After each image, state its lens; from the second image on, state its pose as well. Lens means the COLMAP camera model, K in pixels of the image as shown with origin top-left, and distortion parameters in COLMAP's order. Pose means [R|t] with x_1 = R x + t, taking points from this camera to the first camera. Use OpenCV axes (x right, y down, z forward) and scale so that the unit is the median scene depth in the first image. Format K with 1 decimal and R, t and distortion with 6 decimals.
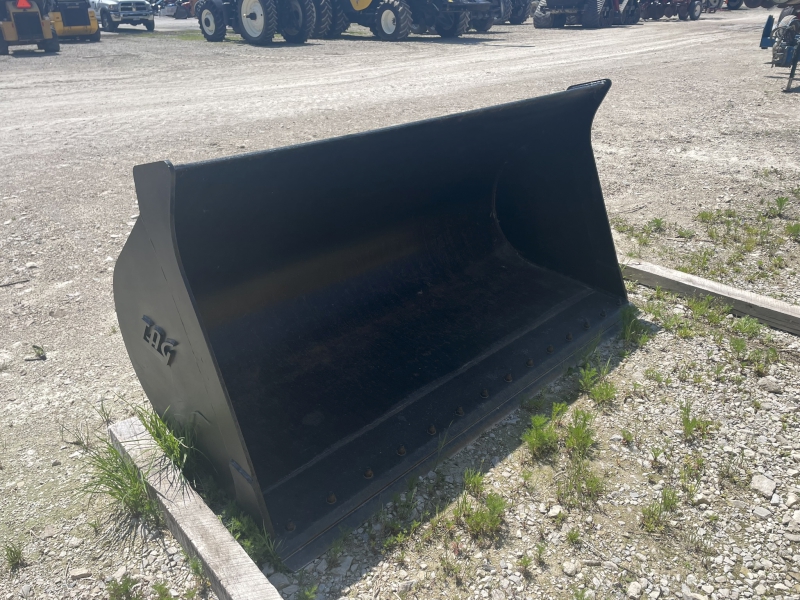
lens RADIAL K [[593.3, 0, 397.2], [0, 593.3, 299.2], [0, 0, 1]] dist [0.002232, -0.005973]
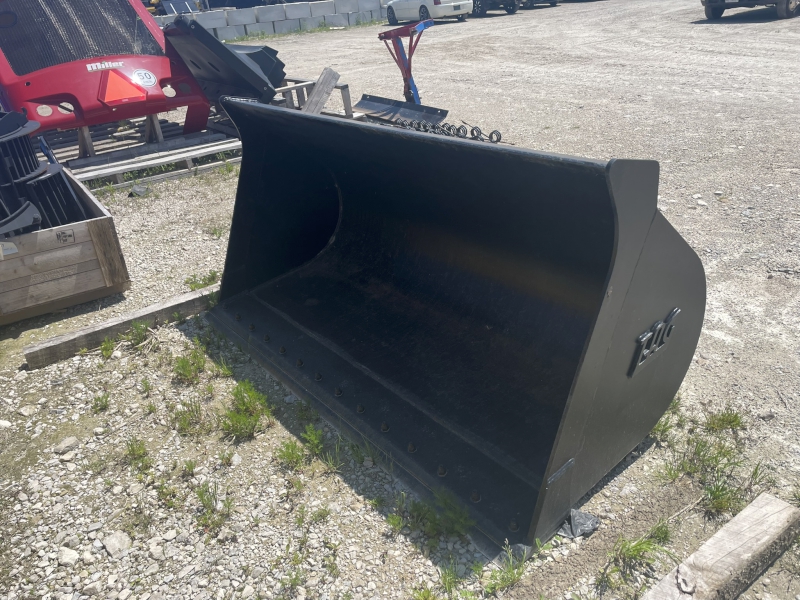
lens RADIAL K [[593.3, 0, 397.2], [0, 593.3, 299.2], [0, 0, 1]] dist [0.002232, -0.005973]
pose [[-0.086793, 0.474819, -0.875793, 1.045744], [-0.376910, 0.798114, 0.470057, -0.532329], [0.922175, 0.370893, 0.109693, 0.988671]]
